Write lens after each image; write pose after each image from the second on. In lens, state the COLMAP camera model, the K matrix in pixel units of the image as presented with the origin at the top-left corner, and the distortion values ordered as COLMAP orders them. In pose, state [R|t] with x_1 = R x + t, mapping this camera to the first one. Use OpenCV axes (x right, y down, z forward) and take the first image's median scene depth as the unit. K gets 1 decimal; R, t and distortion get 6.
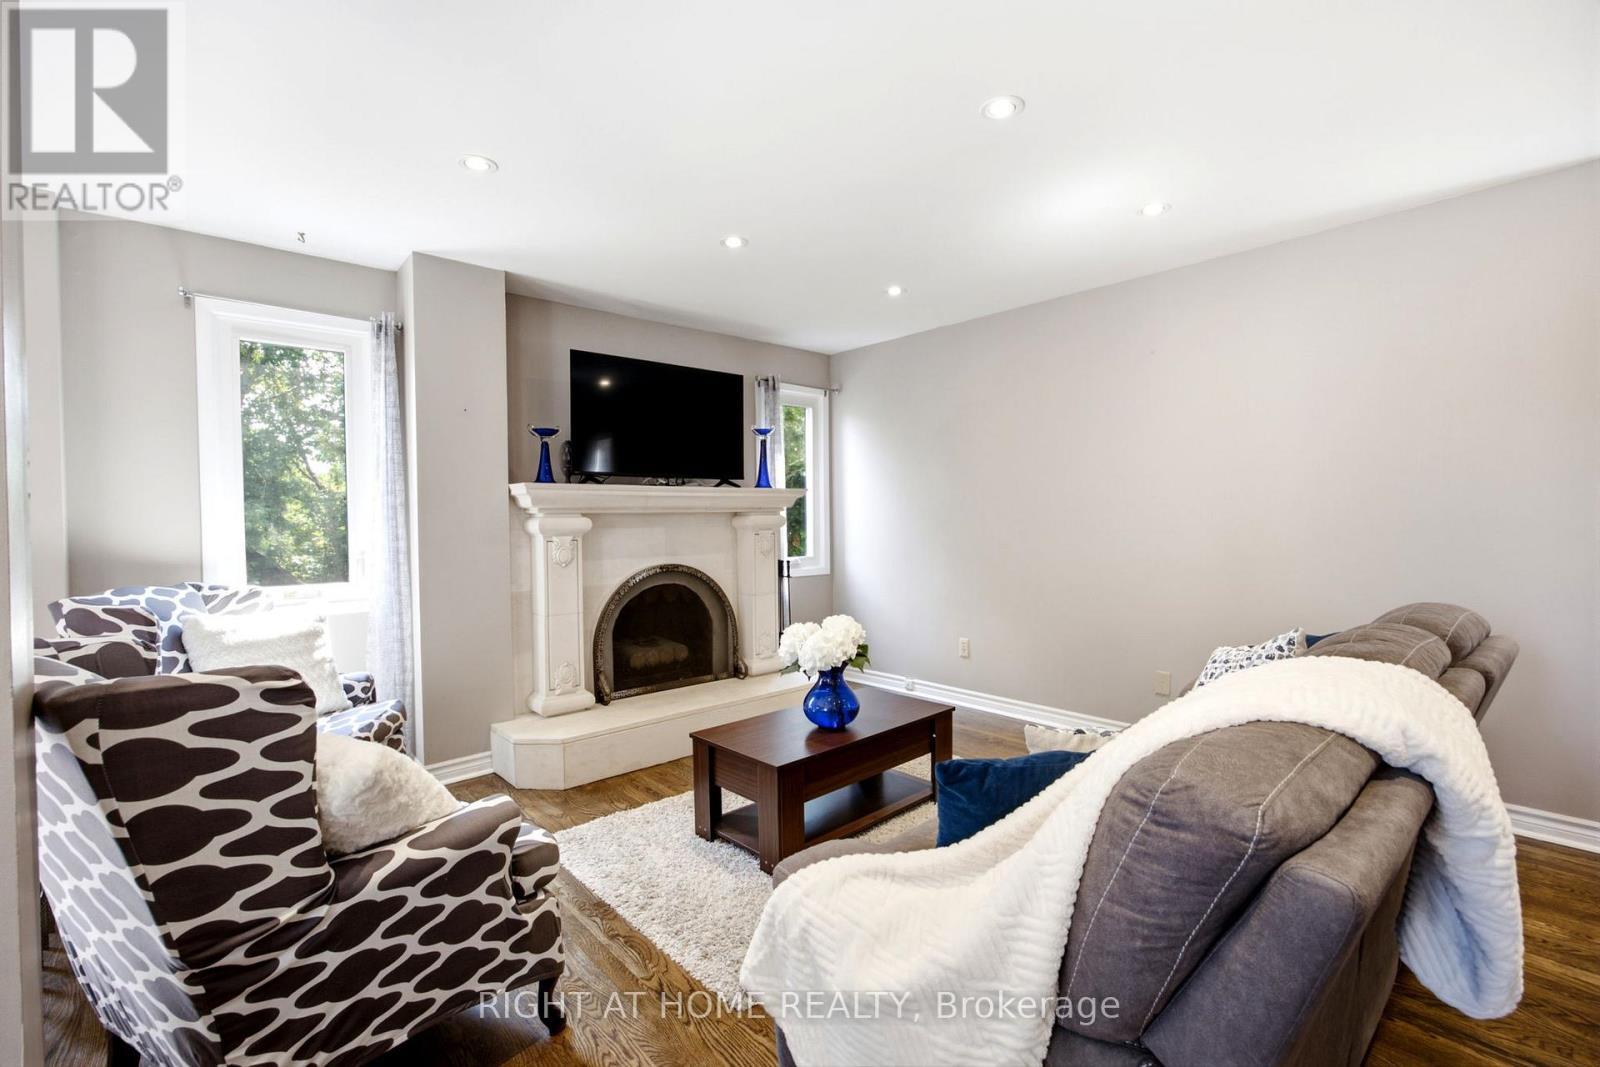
lens RADIAL K [[727.3, 0, 800.0], [0, 727.3, 533.5], [0, 0, 1]] dist [-0.001109, 0.000047]
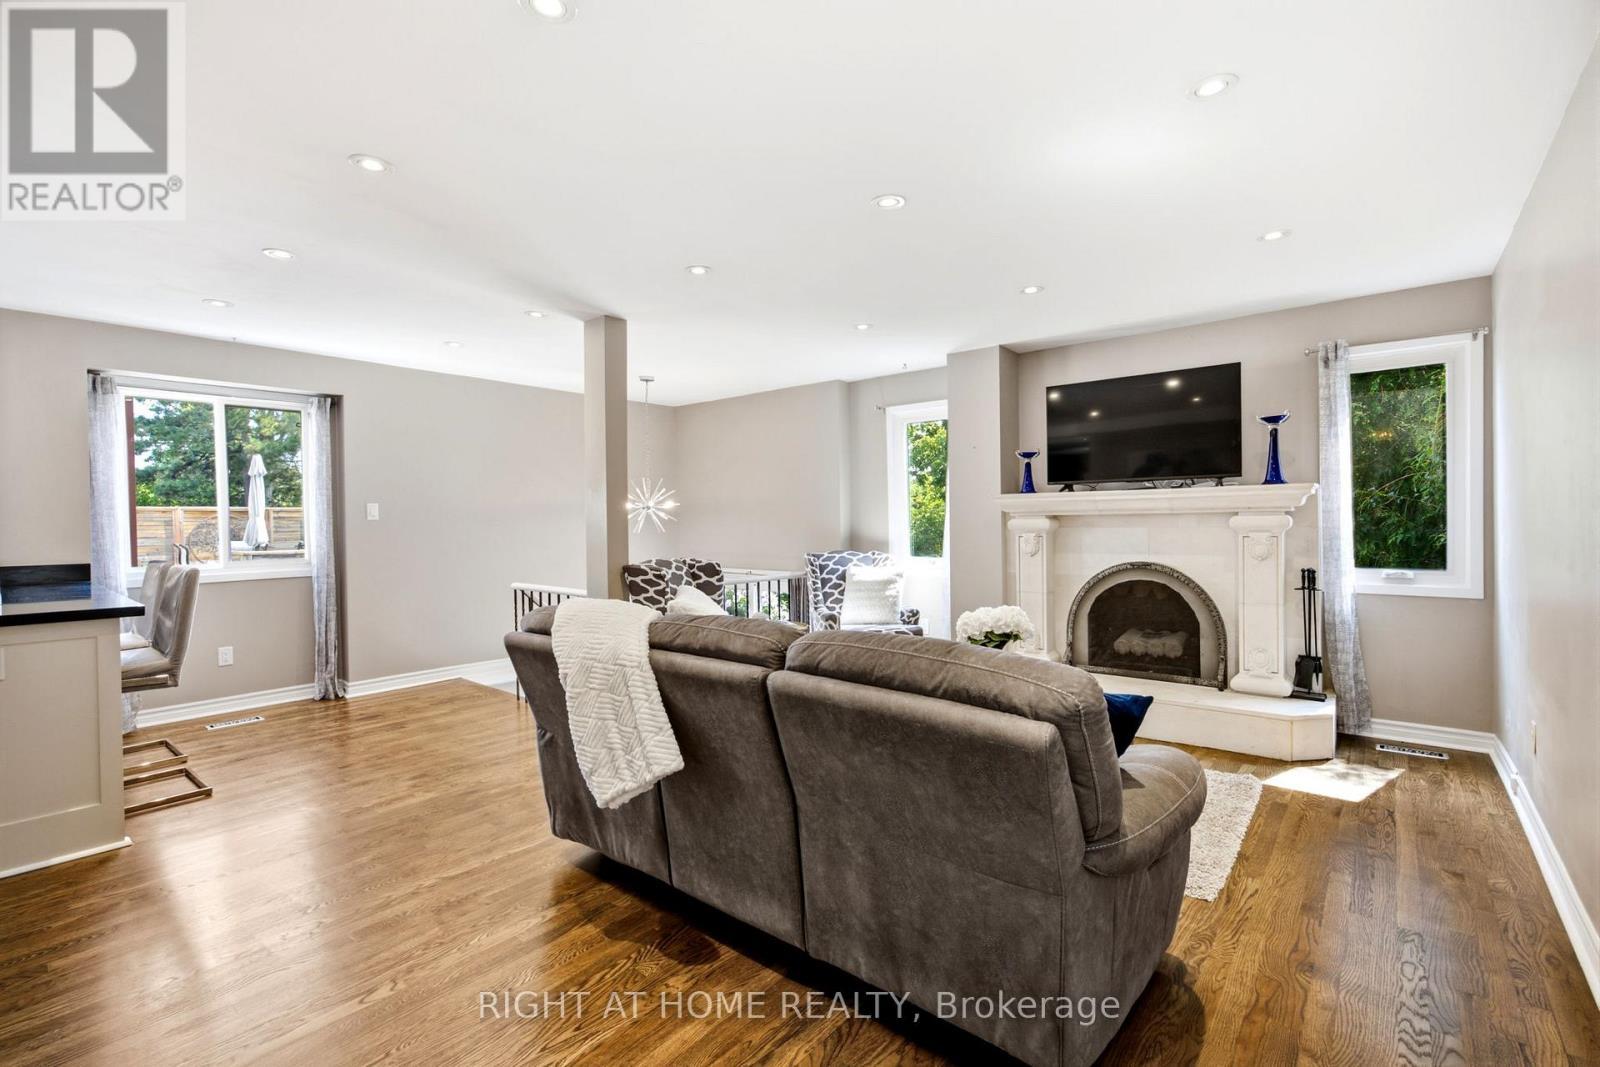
lens RADIAL K [[727.3, 0, 800.0], [0, 727.3, 533.5], [0, 0, 1]] dist [-0.001109, 0.000047]
pose [[0.172332, 0.022522, -0.984781, 0.834635], [-0.013522, 0.999698, 0.020497, -0.015373], [0.984946, 0.009784, 0.172585, 0.332196]]
